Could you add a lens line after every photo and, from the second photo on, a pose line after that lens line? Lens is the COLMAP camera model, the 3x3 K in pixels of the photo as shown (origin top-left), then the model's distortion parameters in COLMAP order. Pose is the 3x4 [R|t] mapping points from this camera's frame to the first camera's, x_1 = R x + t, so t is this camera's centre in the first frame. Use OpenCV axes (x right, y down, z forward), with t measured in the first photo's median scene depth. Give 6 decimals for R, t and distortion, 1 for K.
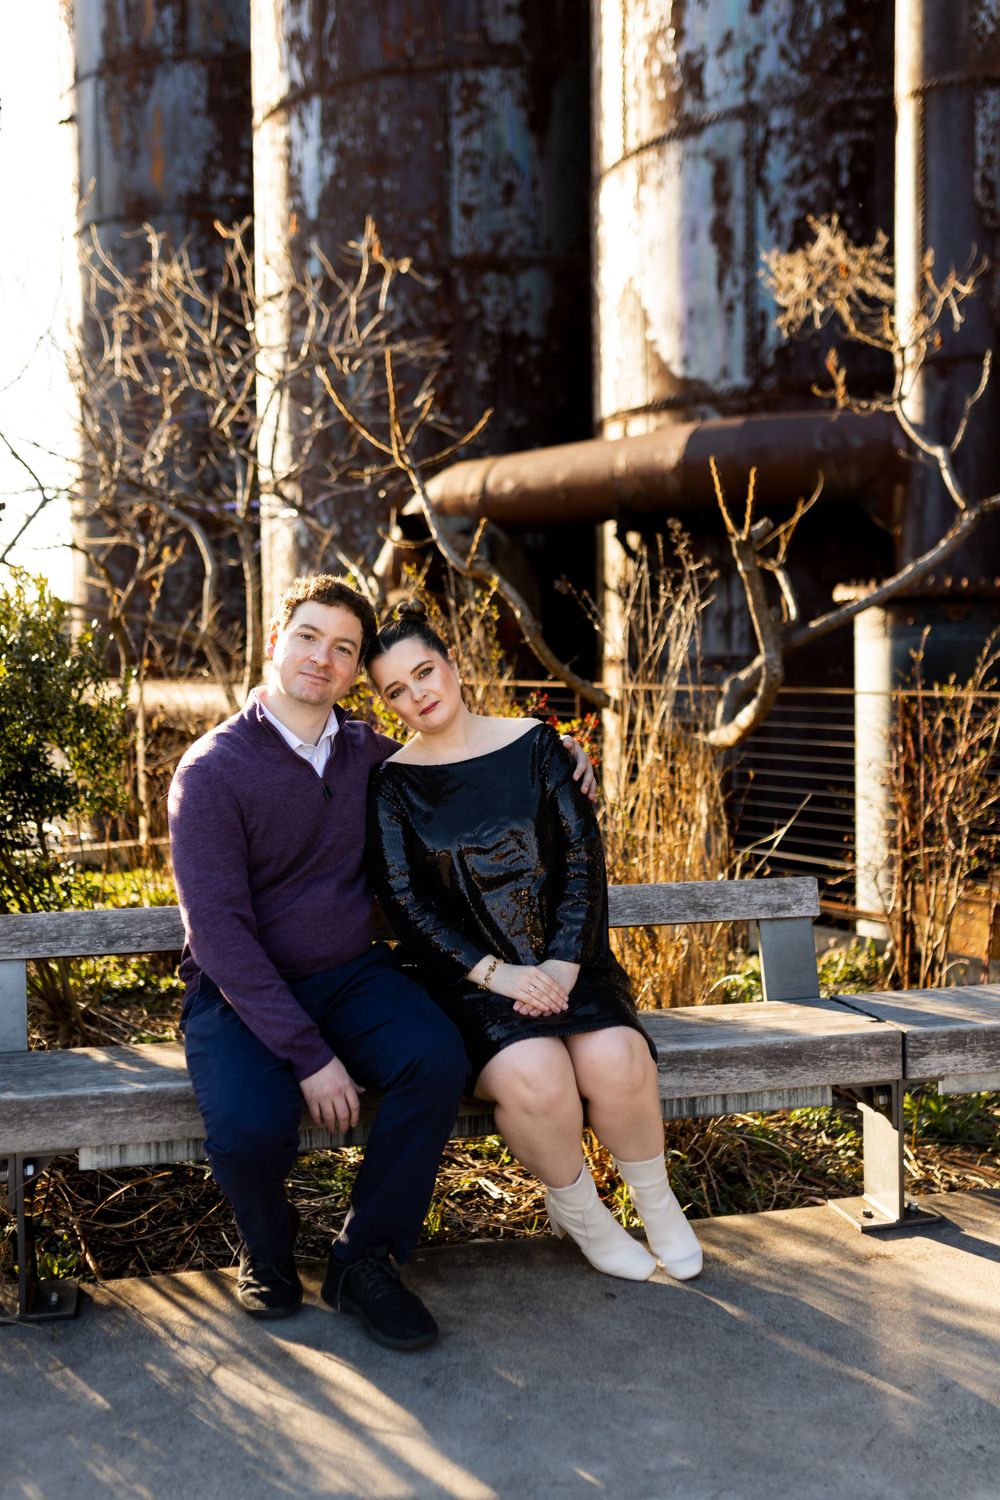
lens RADIAL K [[1494.8, 0, 498.9], [0, 1494.8, 602.6], [0, 0, 1]] dist [-0.002760, 0.007737]
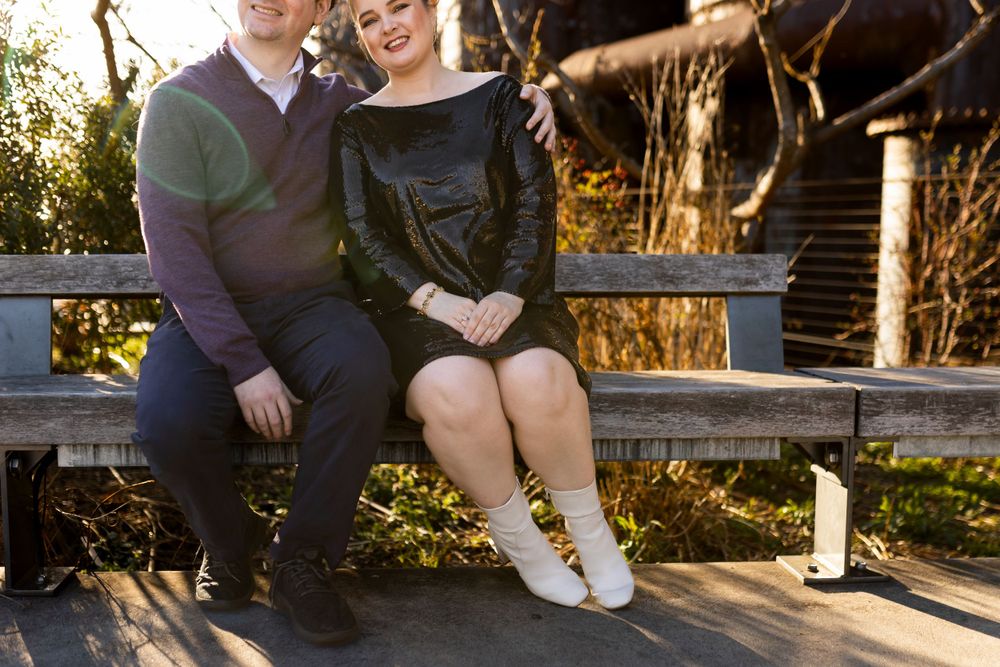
lens RADIAL K [[996.5, 0, 497.2], [0, 996.5, 331.3], [0, 0, 1]] dist [-0.002760, 0.007737]
pose [[0.986067, 0.033171, -0.163009, 0.143742], [-0.018646, 0.995781, 0.089843, 0.196580], [0.165301, -0.085552, 0.982525, 0.322533]]
